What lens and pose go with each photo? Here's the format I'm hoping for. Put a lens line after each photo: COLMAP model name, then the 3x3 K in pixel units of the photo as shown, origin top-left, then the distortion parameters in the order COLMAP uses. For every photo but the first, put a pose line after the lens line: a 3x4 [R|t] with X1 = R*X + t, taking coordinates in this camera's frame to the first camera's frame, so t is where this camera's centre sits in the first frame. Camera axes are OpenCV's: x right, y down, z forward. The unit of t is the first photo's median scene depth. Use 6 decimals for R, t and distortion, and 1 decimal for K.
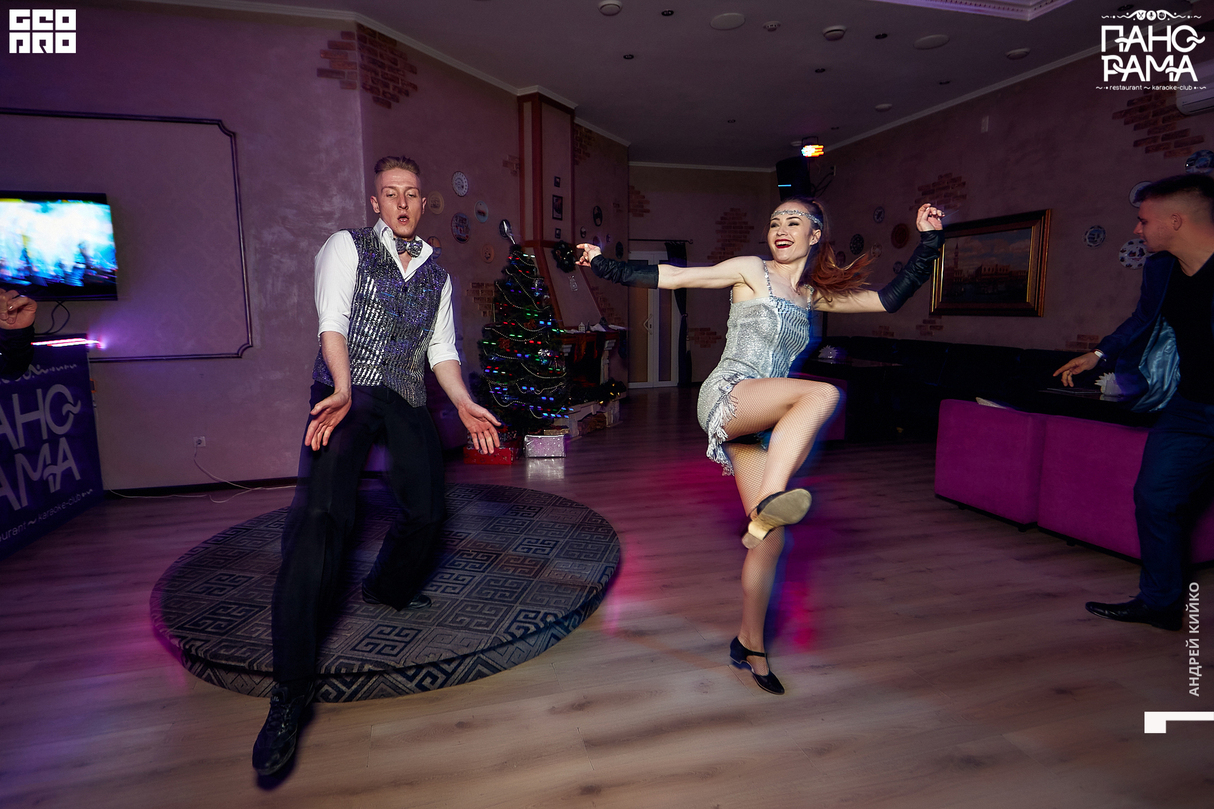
lens RADIAL K [[631.5, 0, 580.0], [0, 631.5, 387.0], [0, 0, 1]] dist [0.004367, -0.001831]
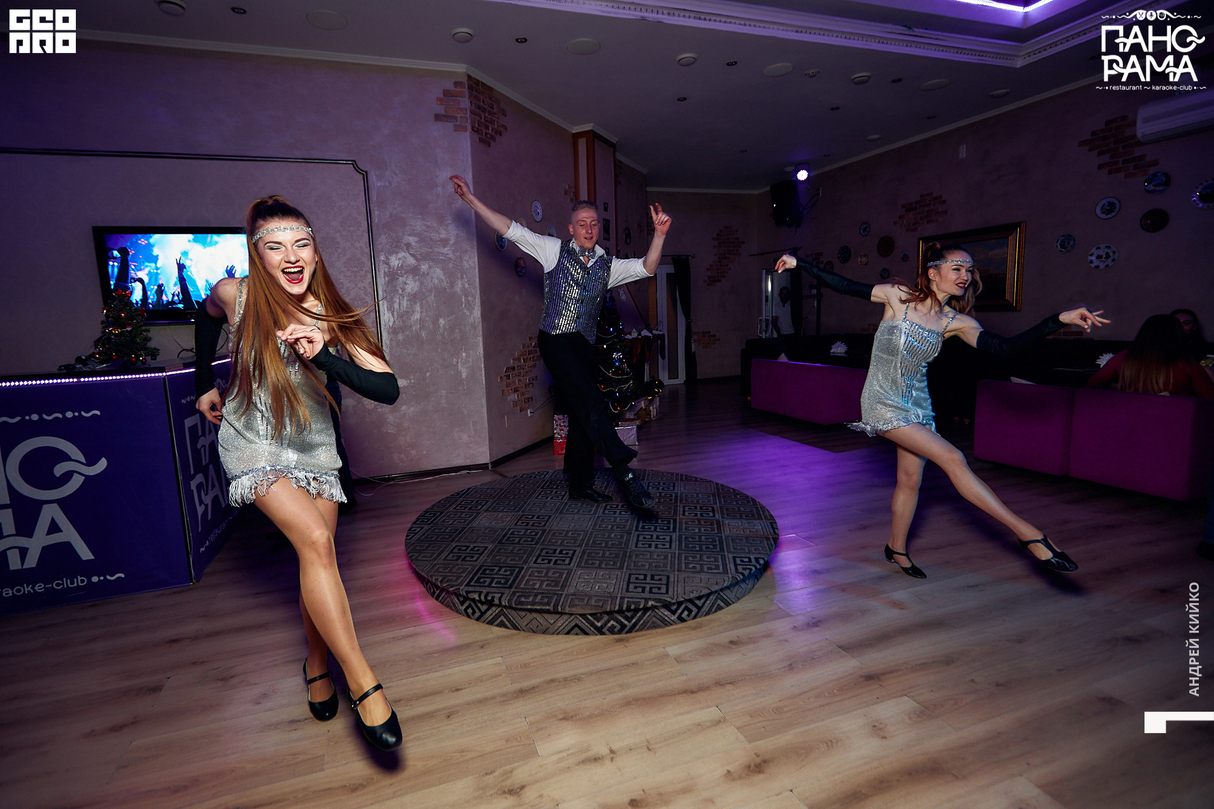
lens RADIAL K [[575.3, 0, 578.8], [0, 575.3, 390.7], [0, 0, 1]] dist [0.003149, -0.001502]
pose [[0.997404, -0.039964, 0.059897, -0.224368], [0.039942, 0.999201, 0.001566, 0.006624], [-0.059912, 0.000831, 0.998203, -0.054514]]
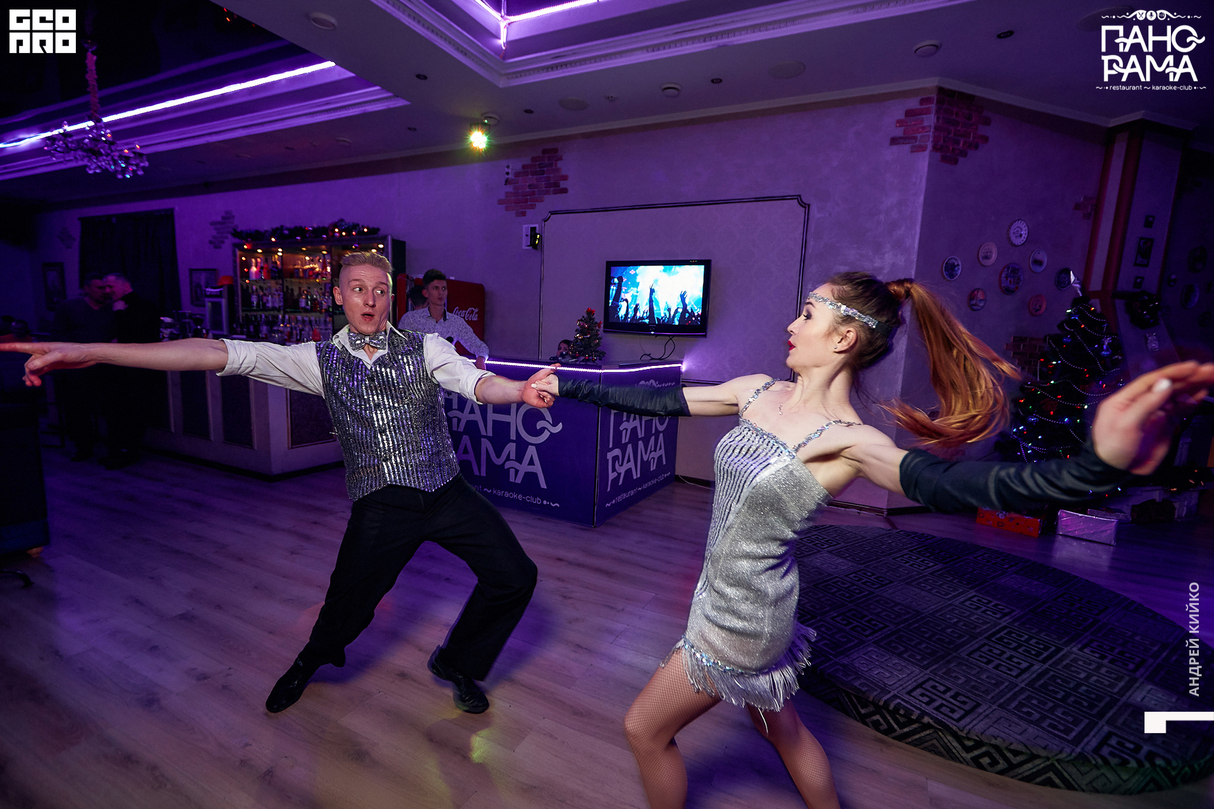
lens RADIAL K [[557.4, 0, 612.0], [0, 557.4, 409.1], [0, 0, 1]] dist [0.000229, -0.000480]
pose [[0.752884, 0.135777, -0.643996, -0.087550], [-0.141184, 0.989029, 0.043467, -0.010259], [0.642832, 0.058196, 0.763793, -0.022519]]
